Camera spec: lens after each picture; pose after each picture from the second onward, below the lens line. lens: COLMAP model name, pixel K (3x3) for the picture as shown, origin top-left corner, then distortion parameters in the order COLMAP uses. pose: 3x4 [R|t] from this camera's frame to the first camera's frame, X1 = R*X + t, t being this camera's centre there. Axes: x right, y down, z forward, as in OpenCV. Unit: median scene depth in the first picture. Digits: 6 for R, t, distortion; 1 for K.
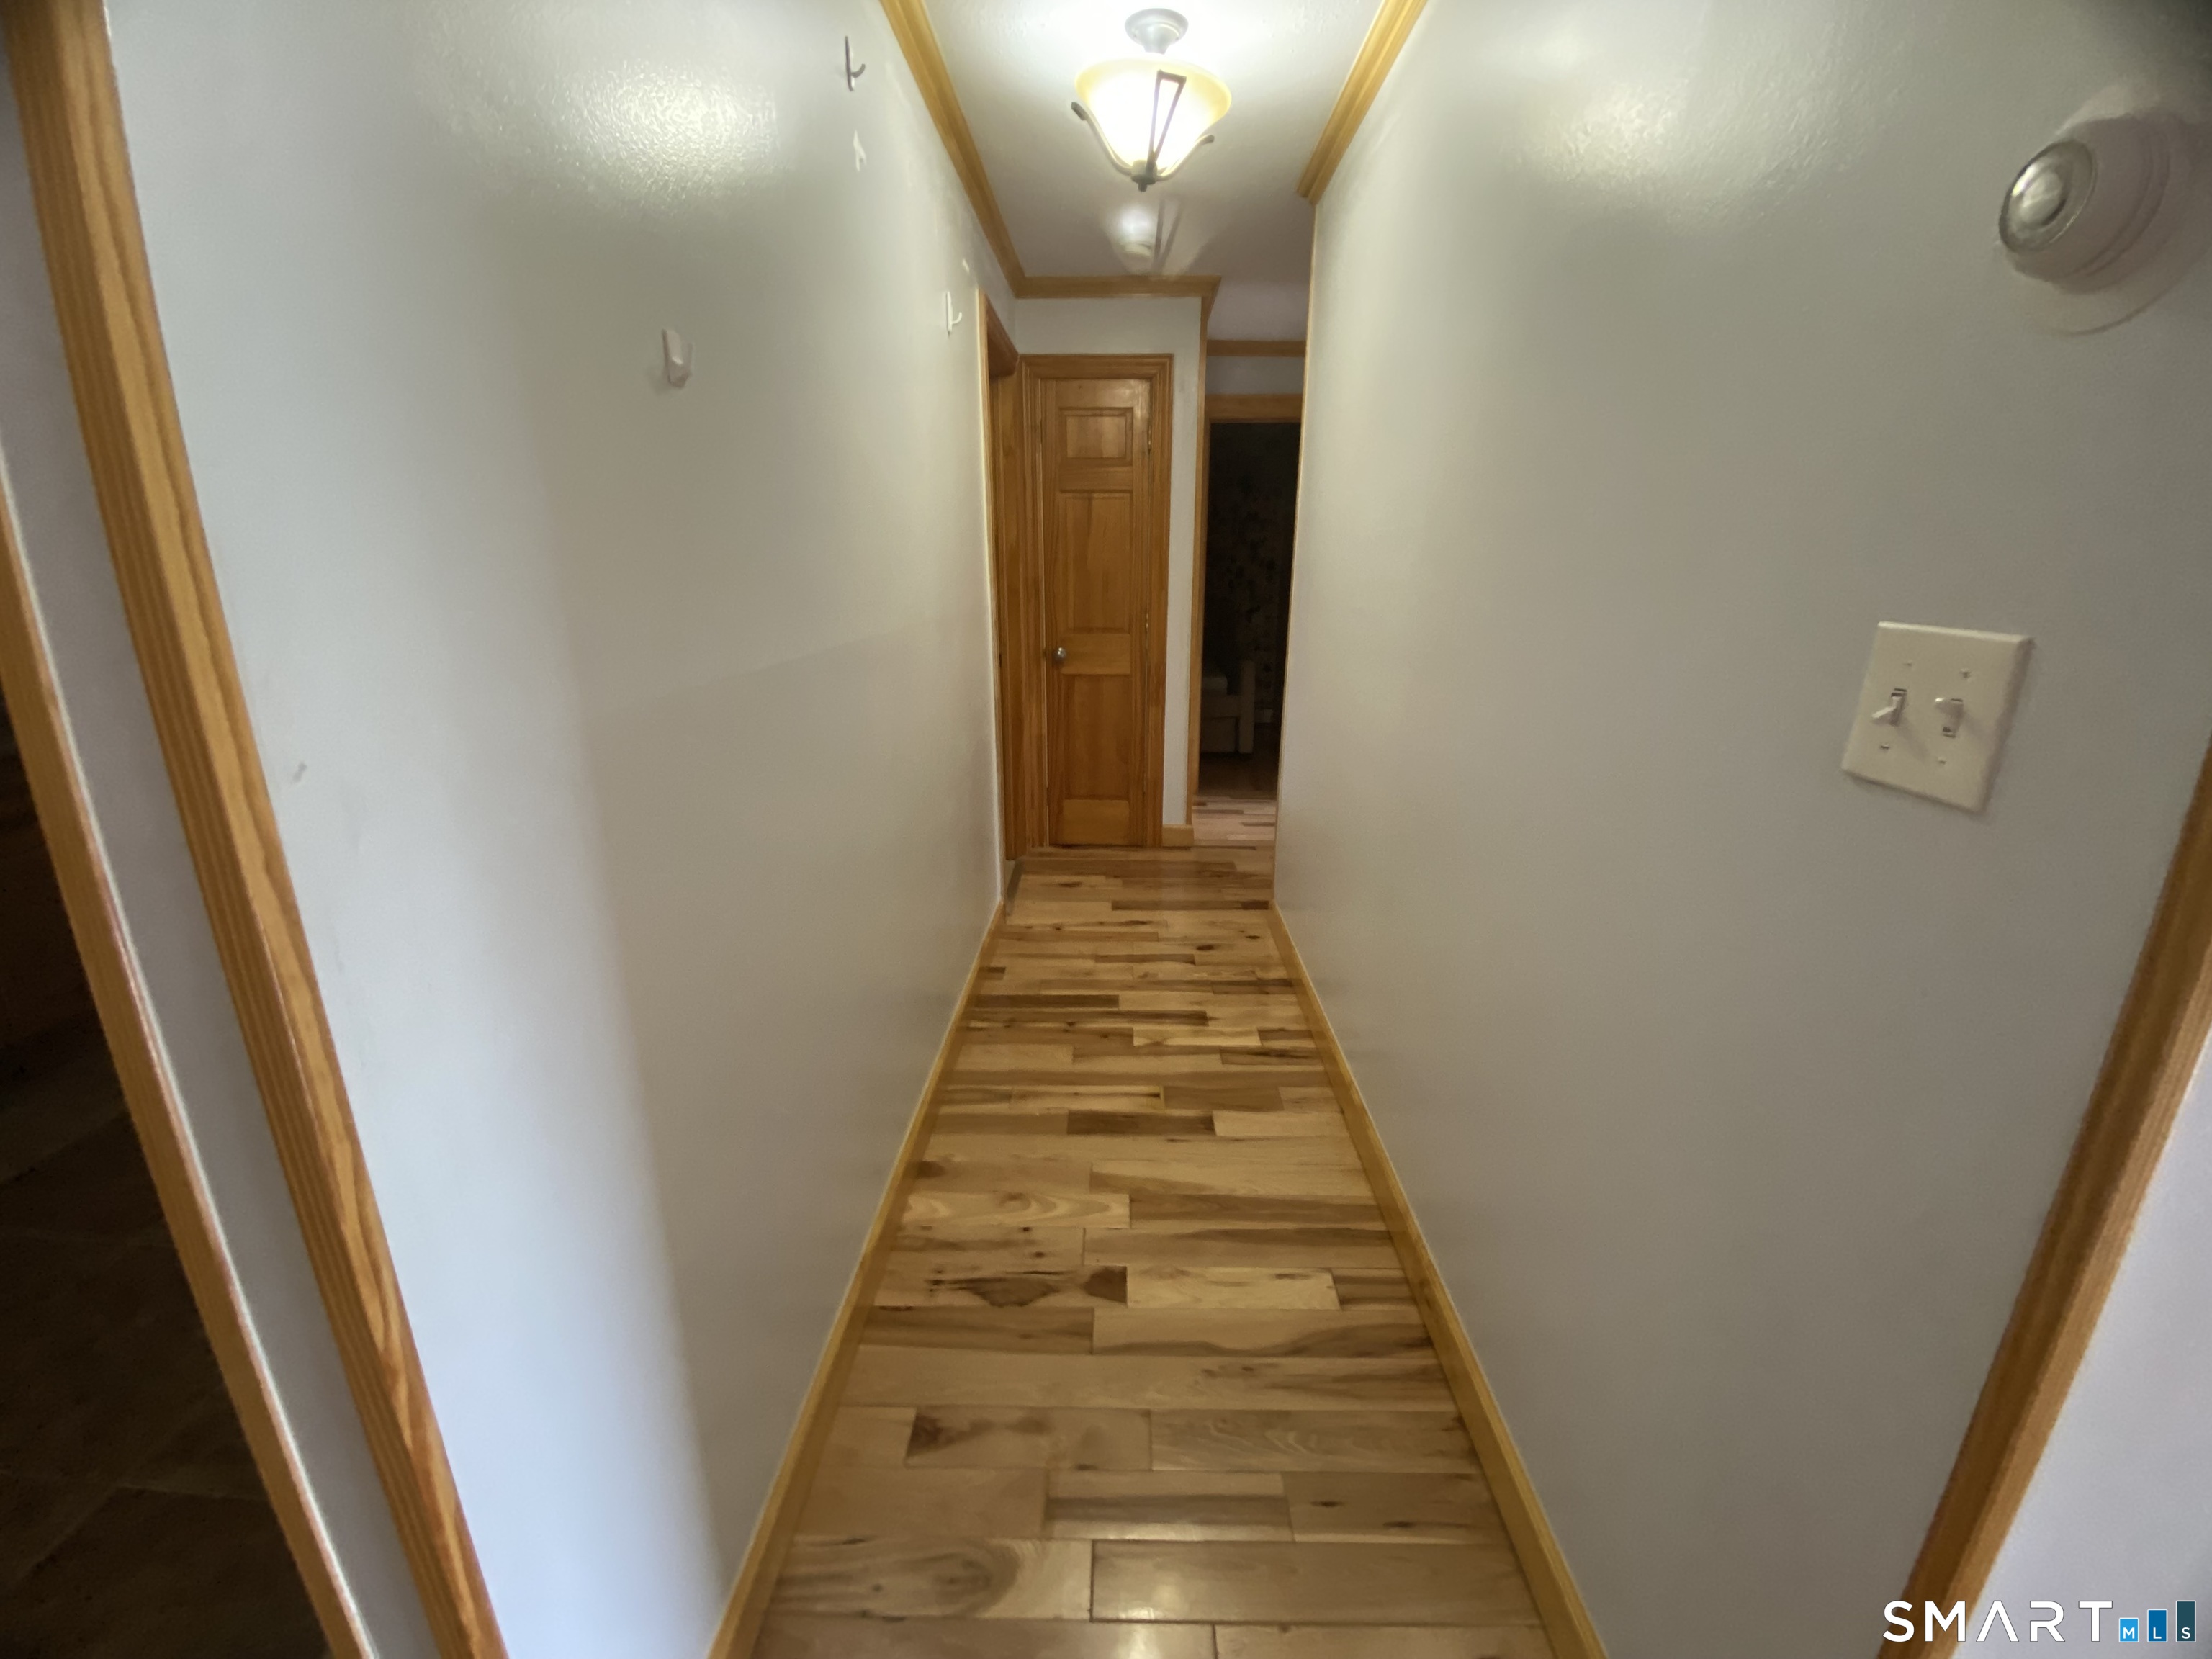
lens RADIAL K [[890.9, 0, 1106.0], [0, 890.9, 829.5], [0, 0, 1]] dist [0.024022, -0.020668]
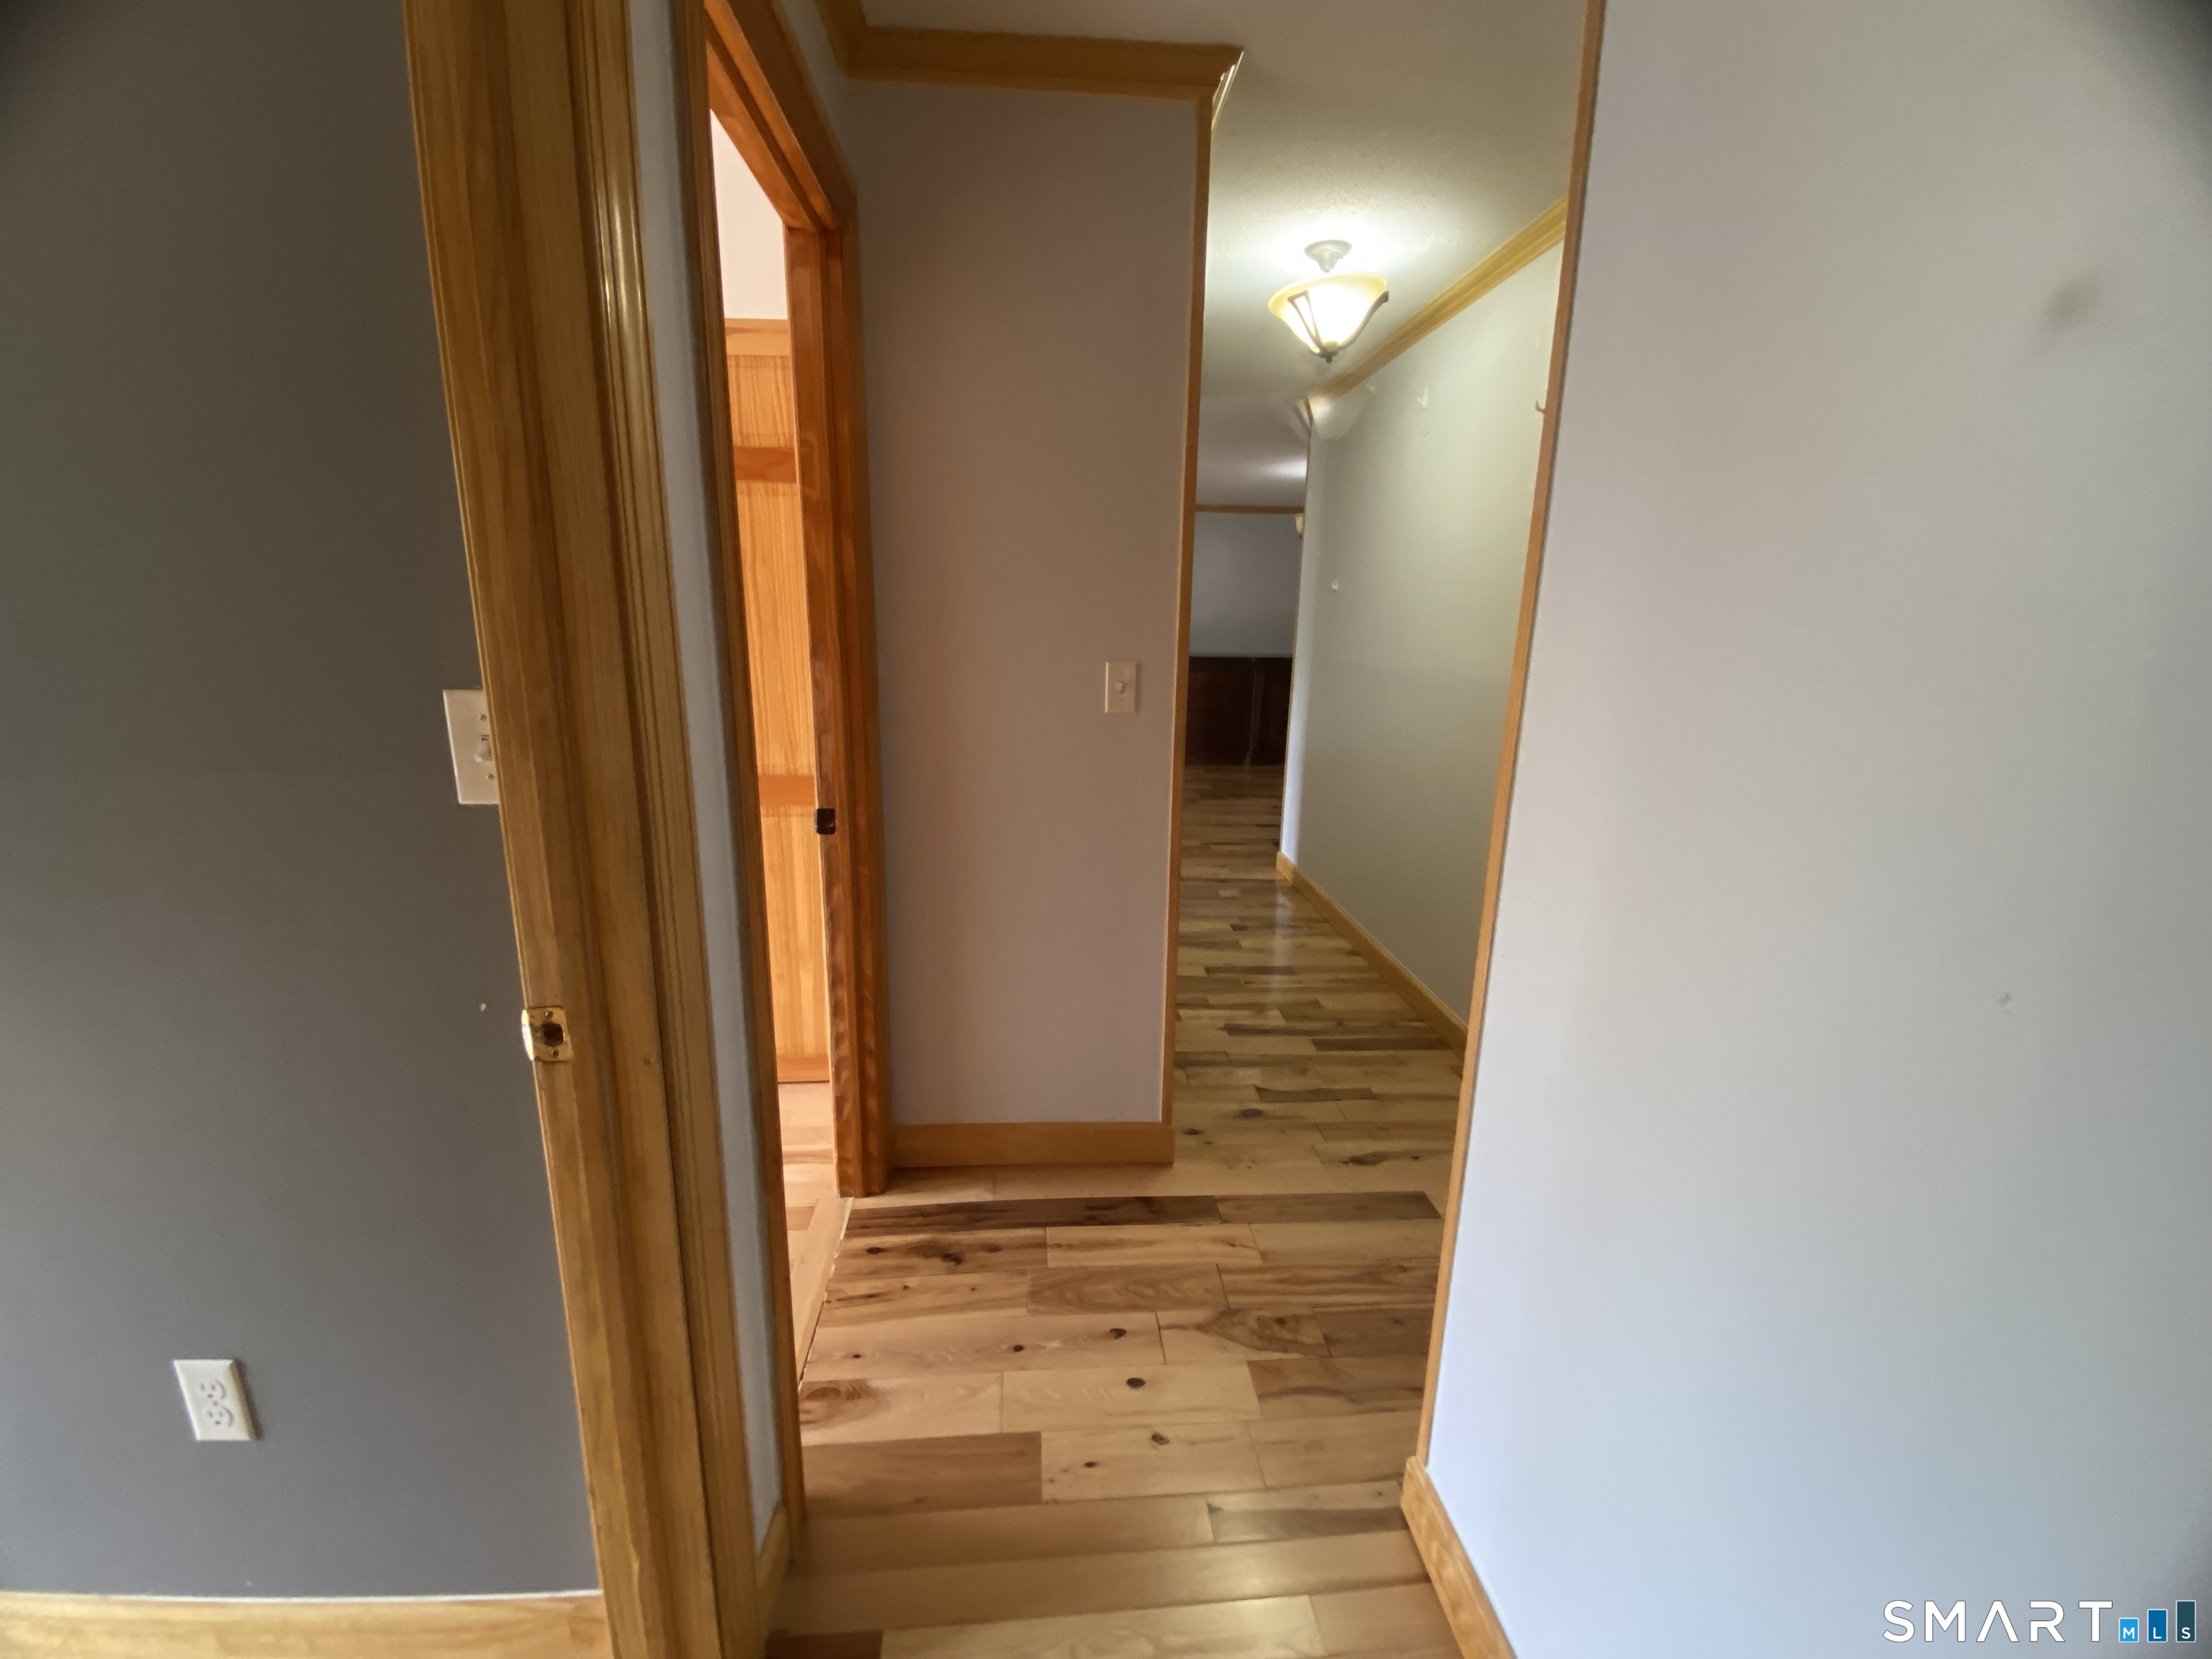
lens RADIAL K [[890.9, 0, 1106.0], [0, 890.9, 829.5], [0, 0, 1]] dist [0.024022, -0.020668]
pose [[-0.994758, -0.006041, -0.102078, 0.379110], [-0.054350, 0.876811, 0.477754, -0.535434], [0.086617, 0.480798, -0.872543, 1.842328]]
